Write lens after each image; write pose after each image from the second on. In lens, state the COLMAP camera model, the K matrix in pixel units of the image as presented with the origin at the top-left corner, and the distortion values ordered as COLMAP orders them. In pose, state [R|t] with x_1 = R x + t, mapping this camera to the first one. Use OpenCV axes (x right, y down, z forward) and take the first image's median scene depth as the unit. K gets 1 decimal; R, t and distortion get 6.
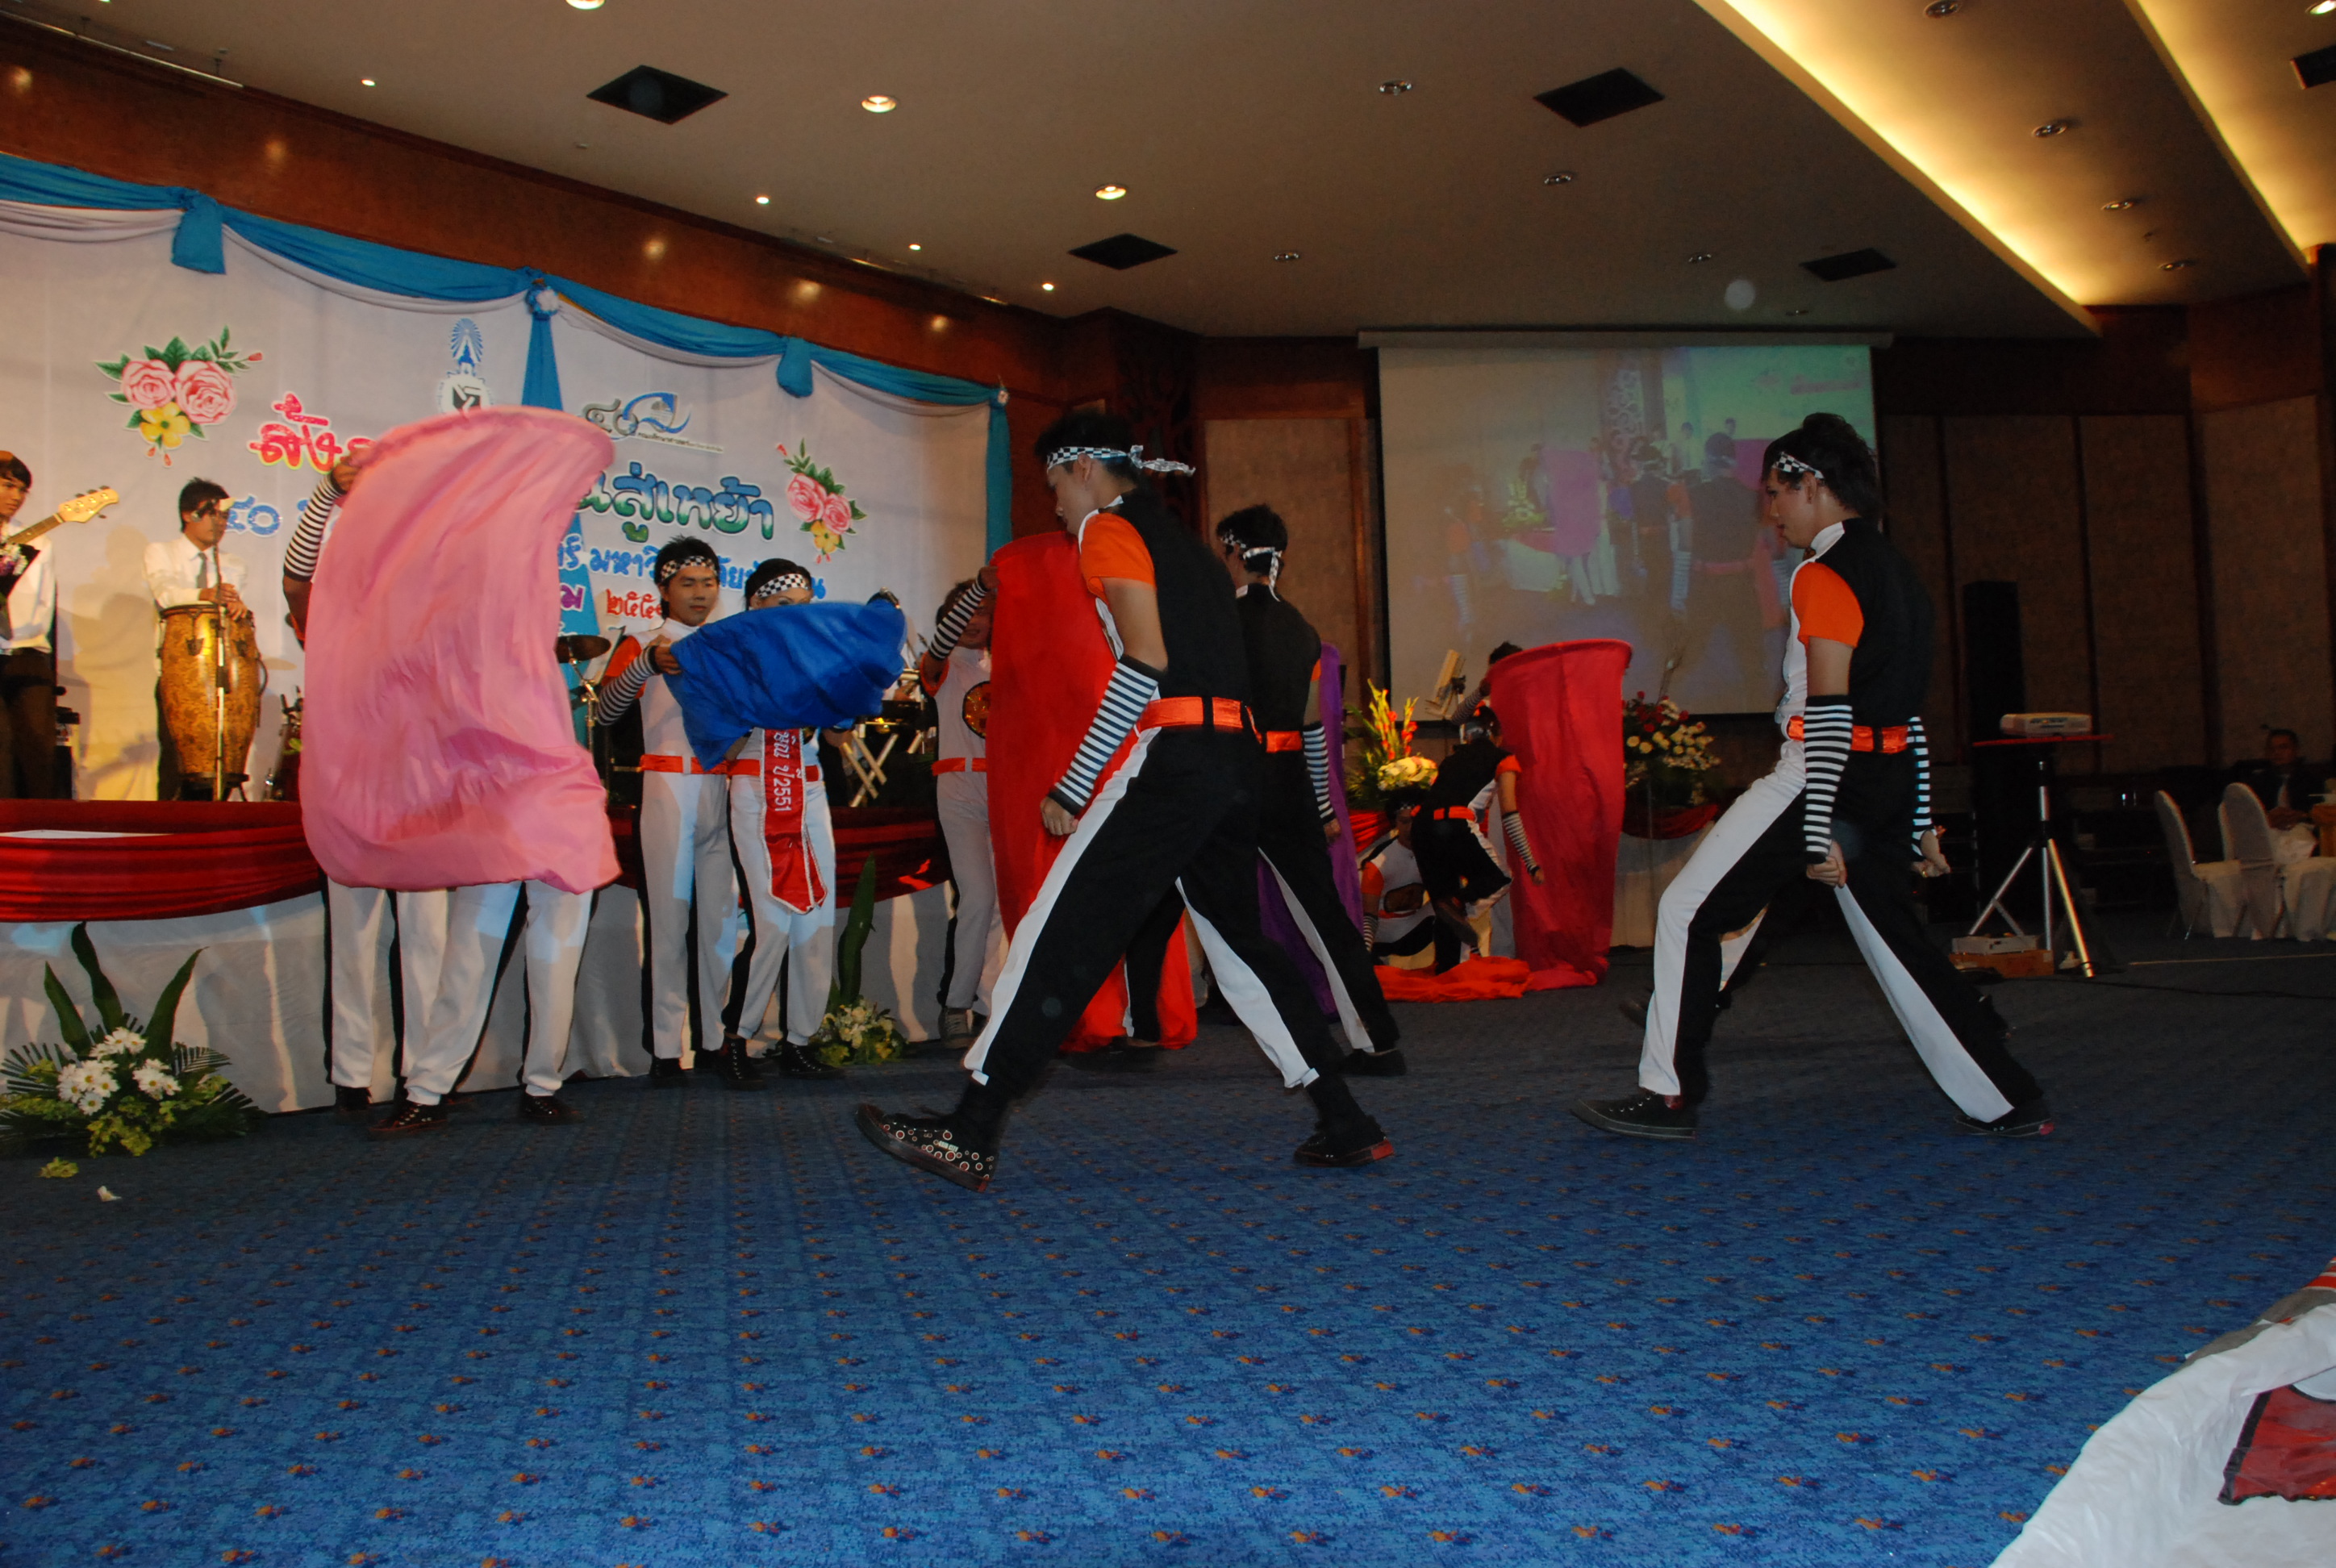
lens RADIAL K [[1844.2, 0, 1182.3], [0, 1844.2, 832.2], [0, 0, 1]] dist [-0.156256, 0.121277]
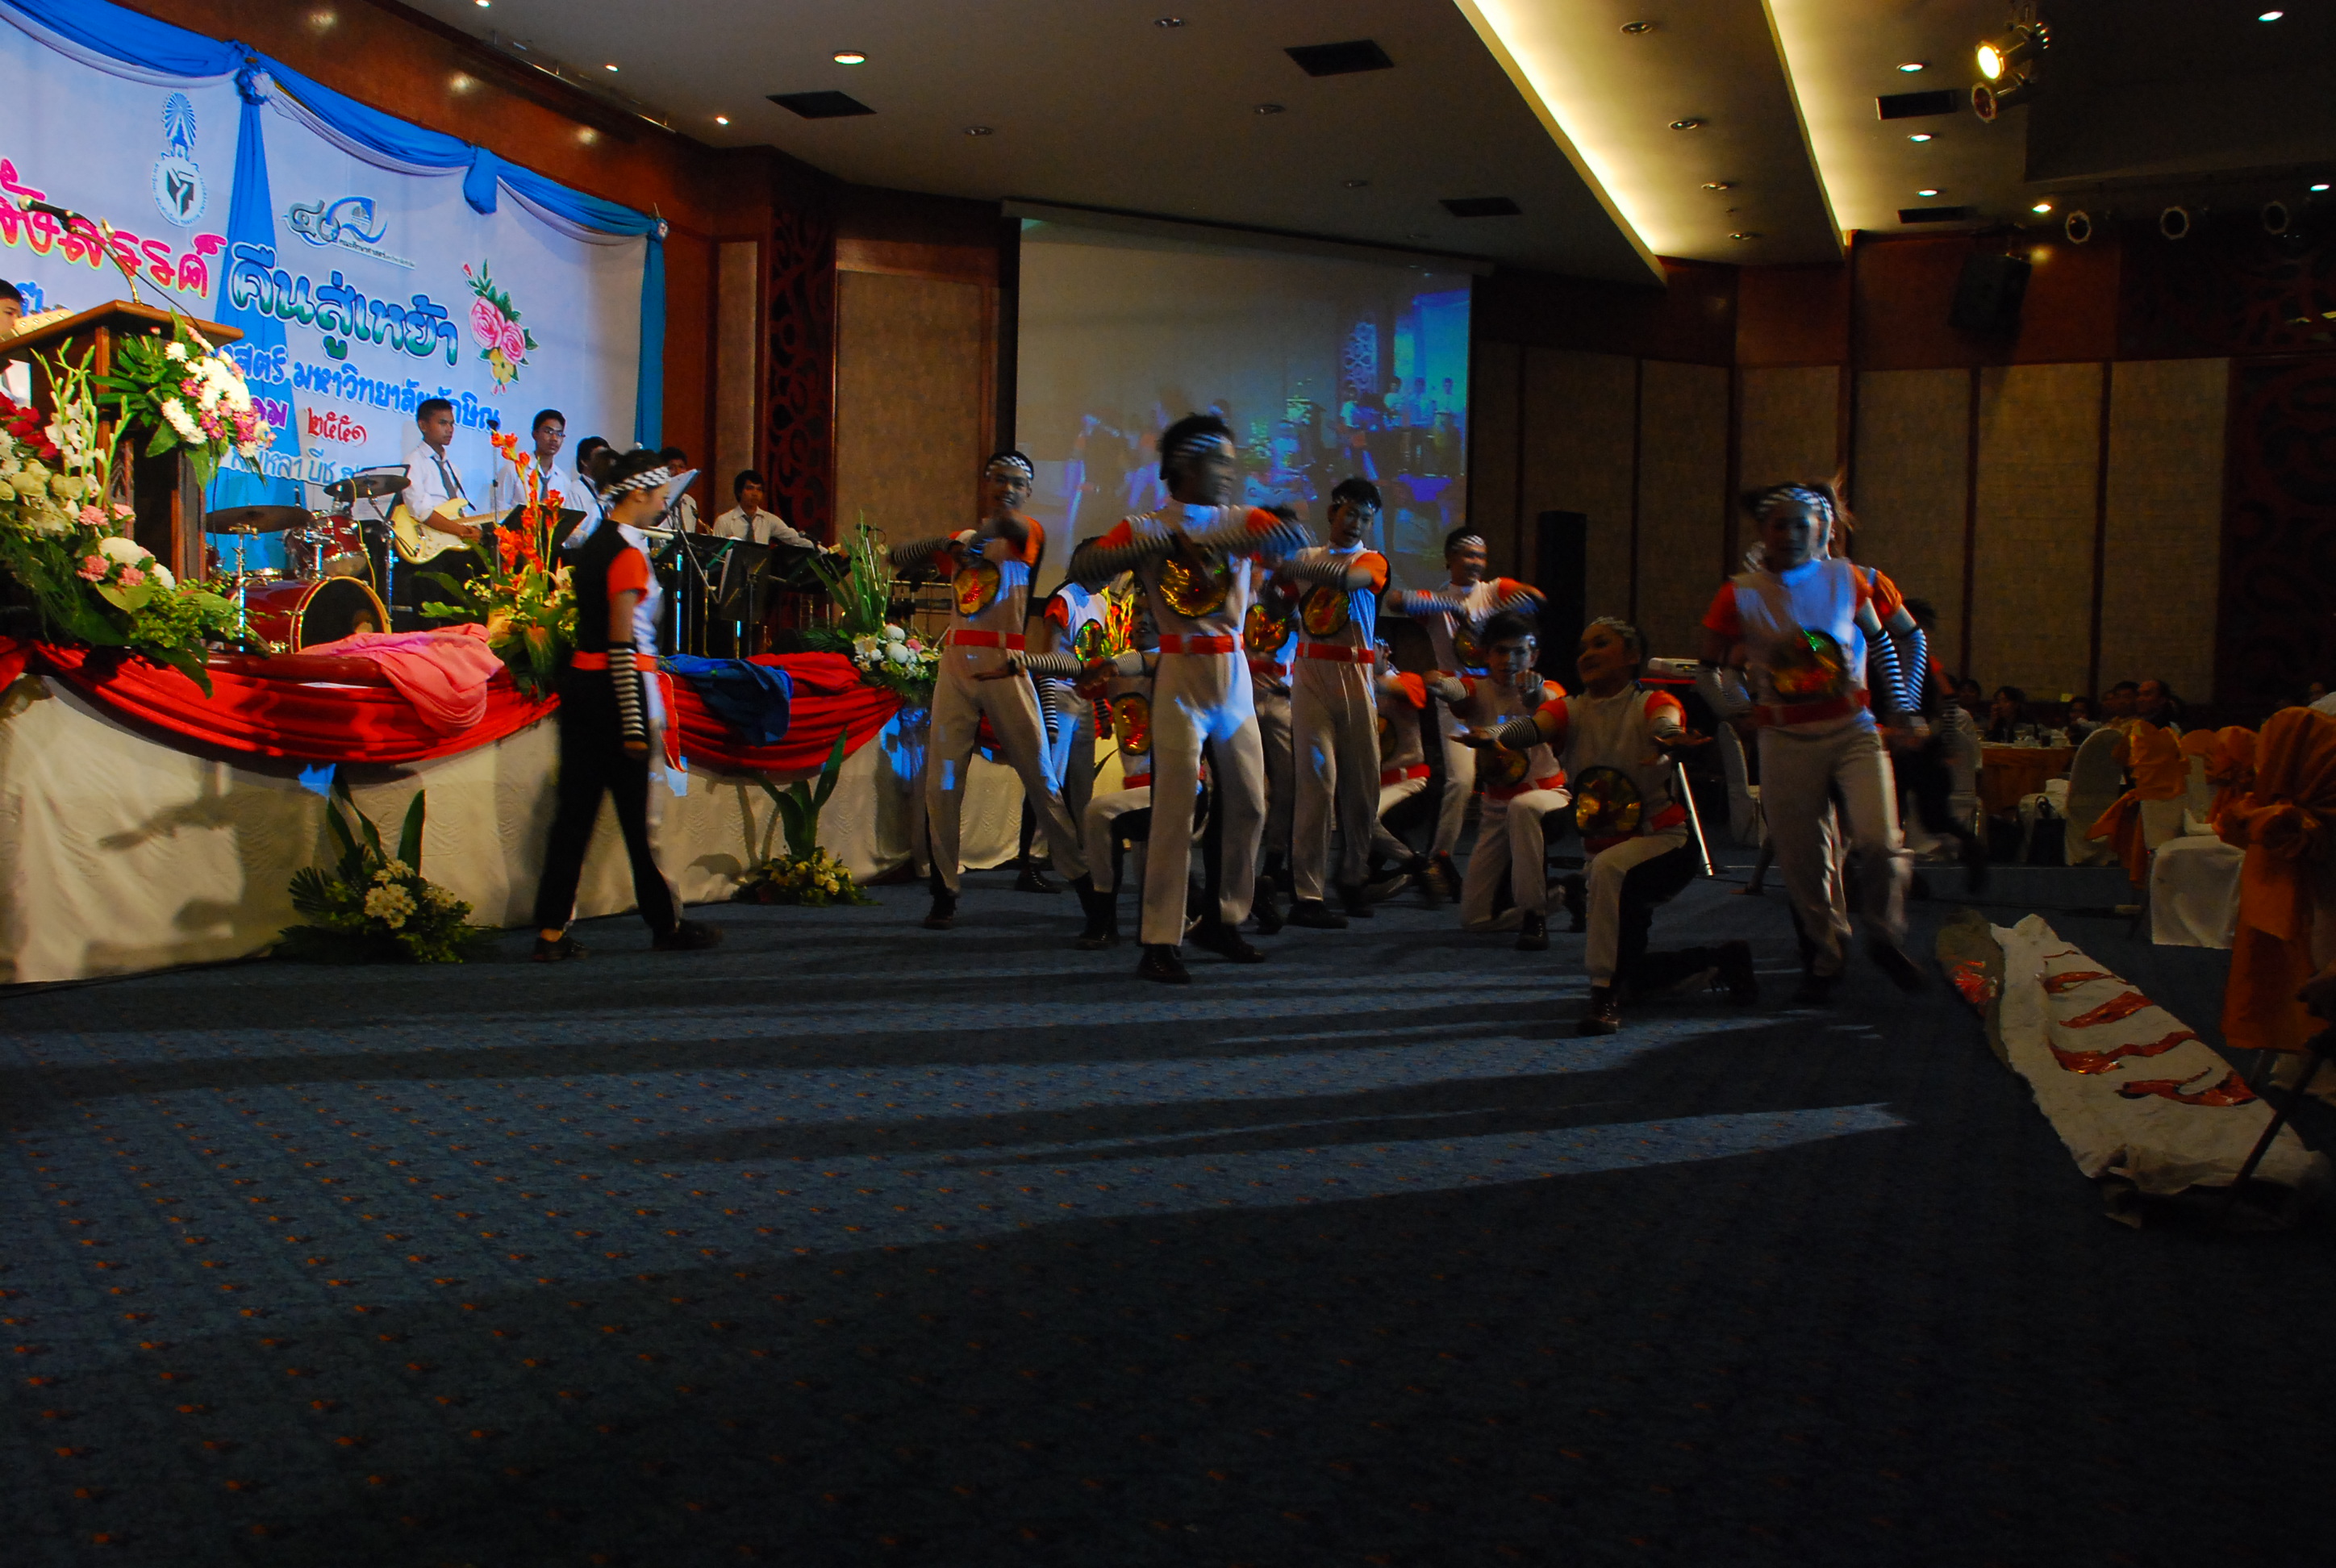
lens RADIAL K [[2180.6, 0, 1177.5], [0, 2180.6, 836.6], [0, 0, 1]] dist [-0.098470, 0.214206]
pose [[0.940941, 0.042977, 0.335833, -0.996331], [-0.067522, 0.995805, 0.061749, -0.043788], [-0.331771, -0.080778, 0.939895, -0.856712]]
